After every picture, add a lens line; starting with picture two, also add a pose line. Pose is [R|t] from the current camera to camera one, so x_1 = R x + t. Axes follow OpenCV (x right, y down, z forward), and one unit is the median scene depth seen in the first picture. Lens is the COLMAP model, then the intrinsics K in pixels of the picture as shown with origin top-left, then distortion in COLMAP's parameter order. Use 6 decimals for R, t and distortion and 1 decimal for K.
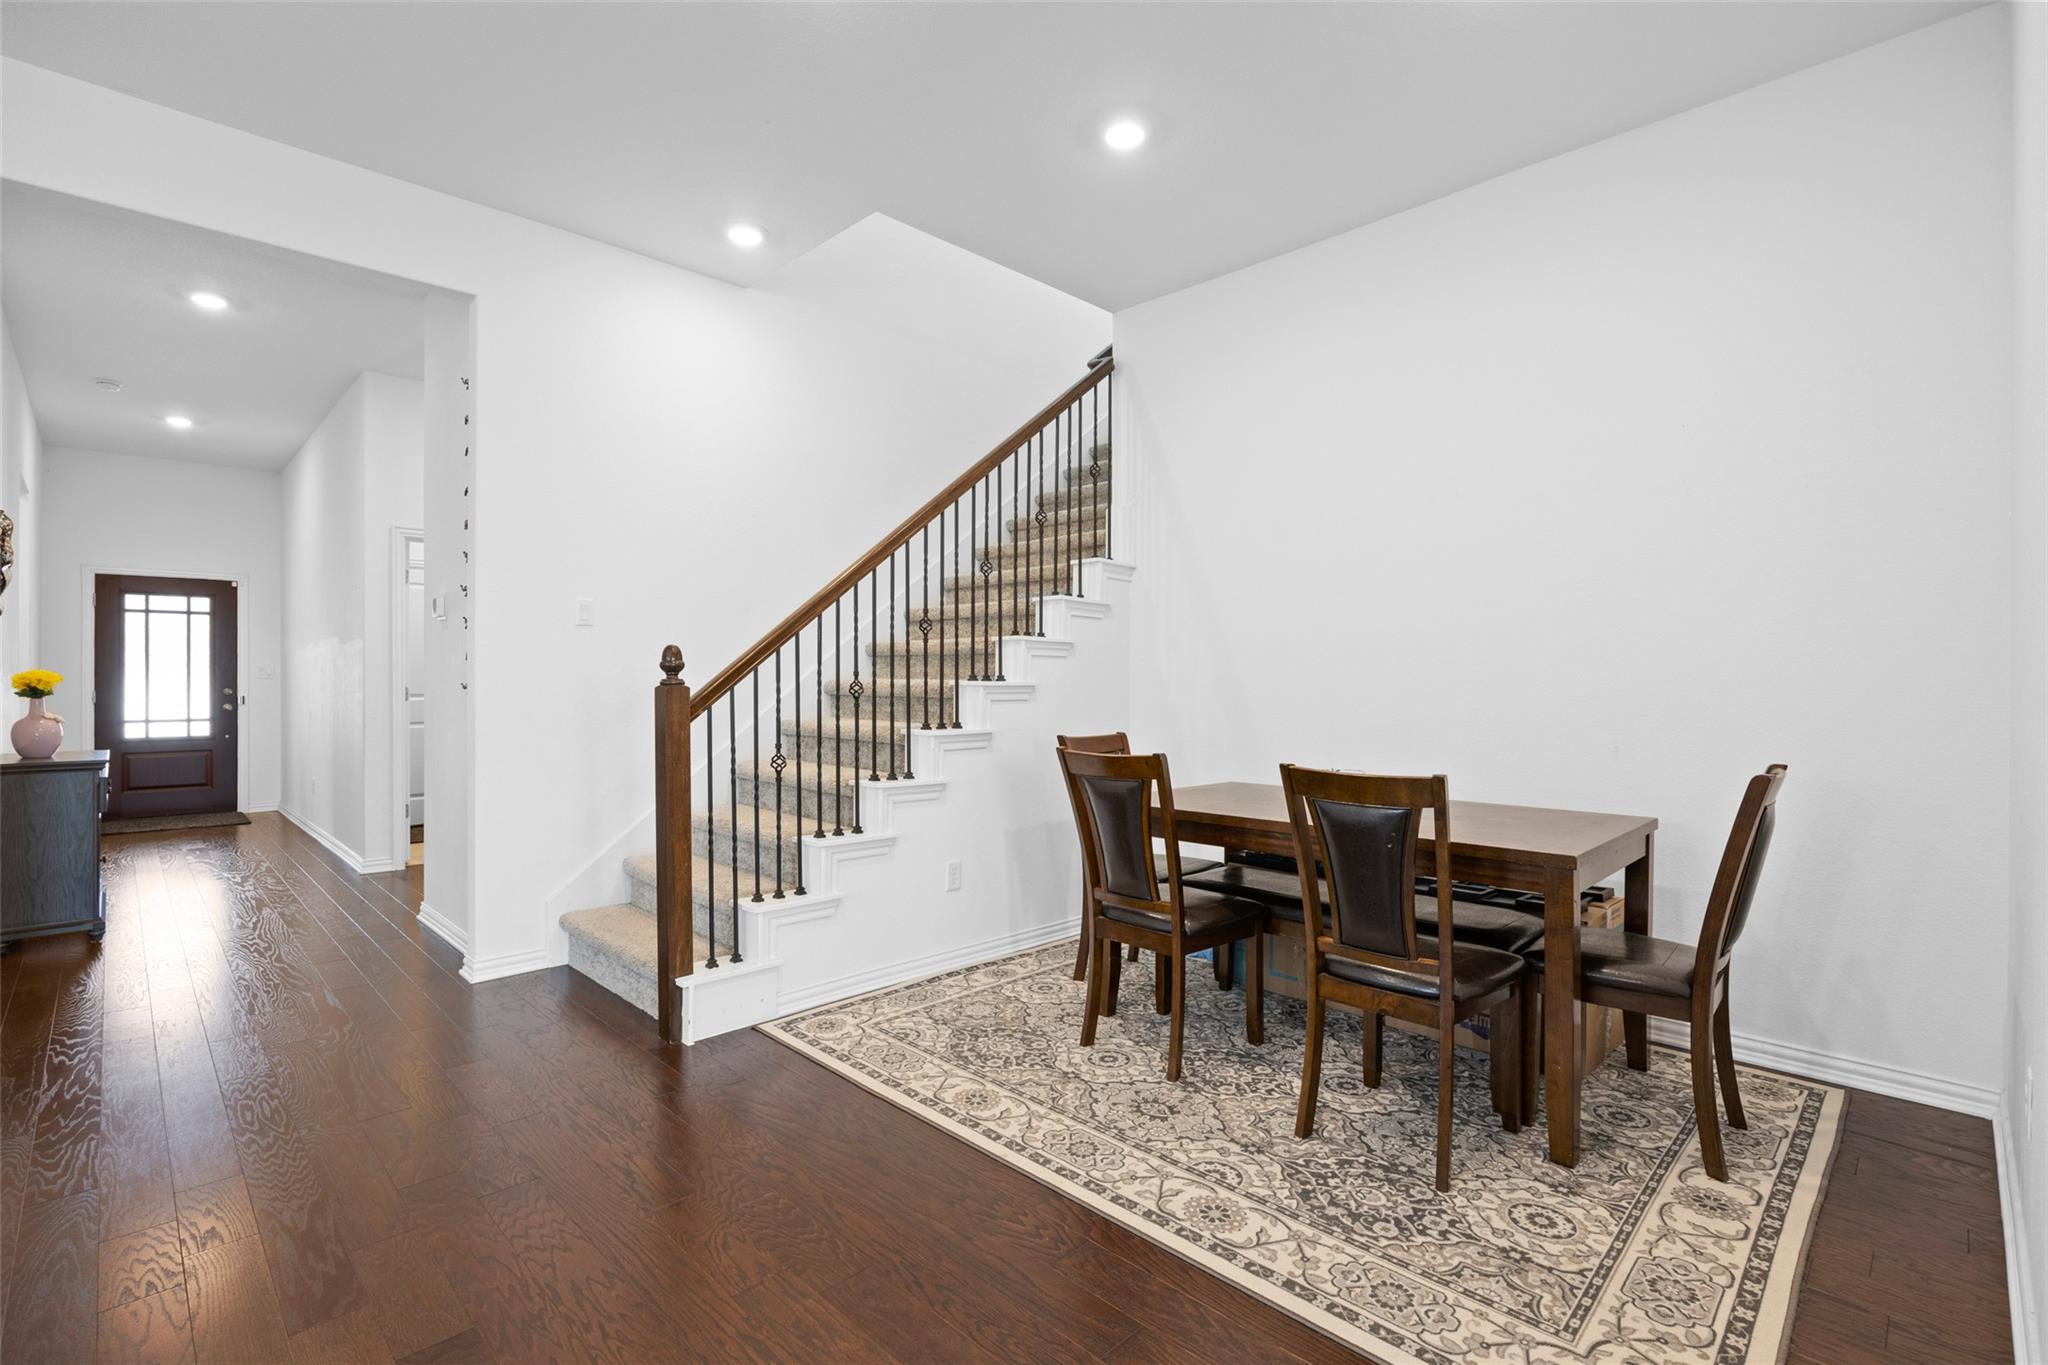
lens RADIAL K [[921.8, 0, 1031.3], [0, 921.8, 671.4], [0, 0, 1]] dist [-0.001107, -0.000172]
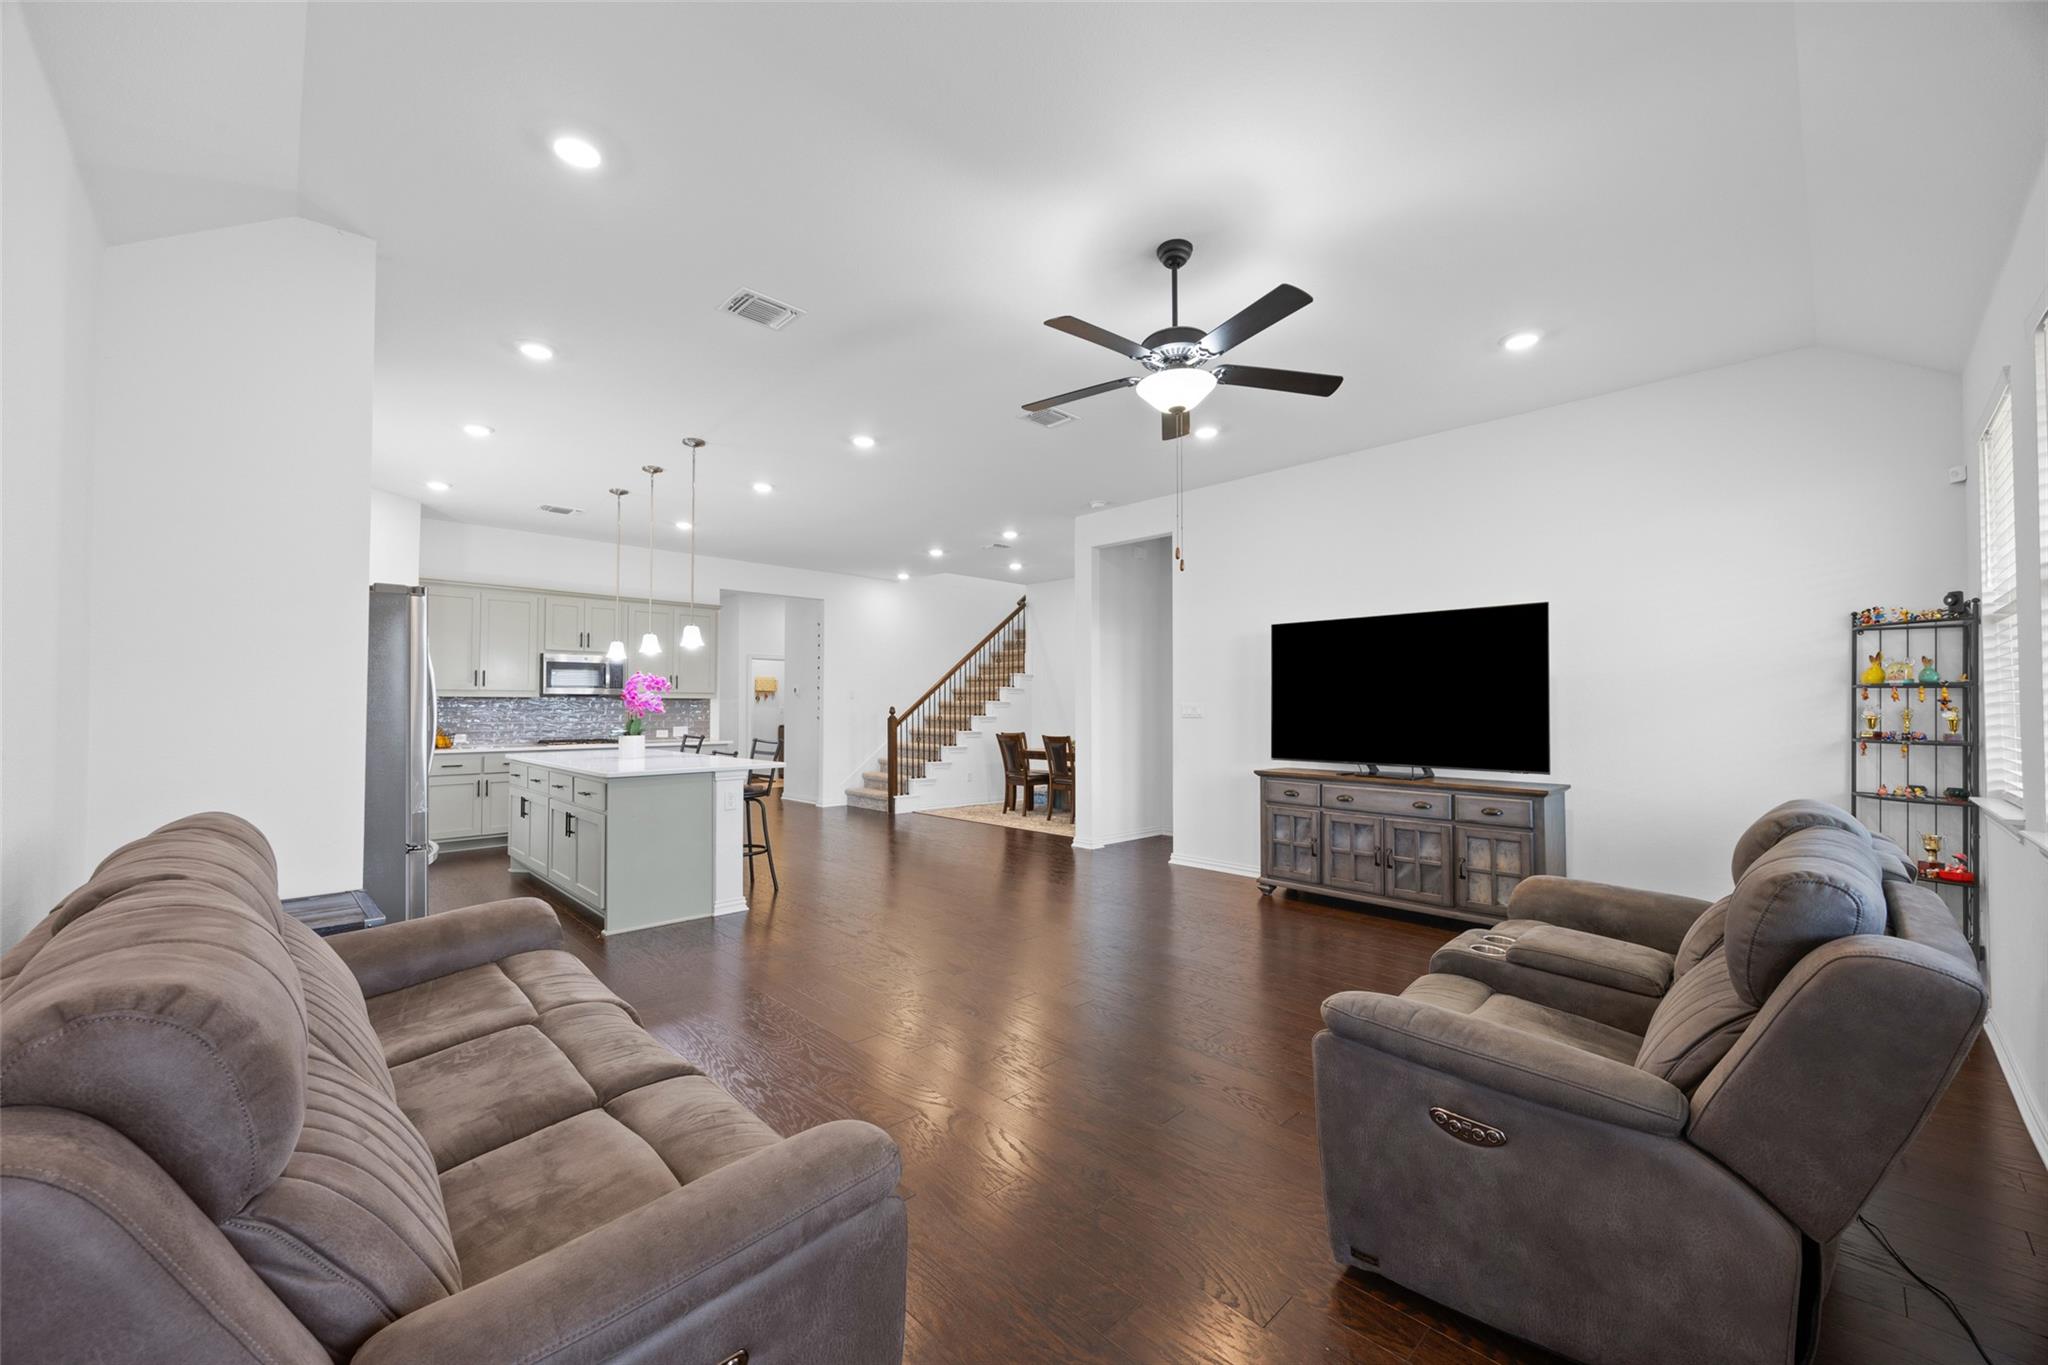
lens RADIAL K [[790.5, 0, 1018.9], [0, 790.5, 696.5], [0, 0, 1]] dist [0.010486, 0.000325]
pose [[0.999765, 0.002819, -0.021497, 0.153918], [-0.002974, 0.999970, -0.007184, -0.039506], [0.021476, 0.007246, 0.999743, -1.807695]]
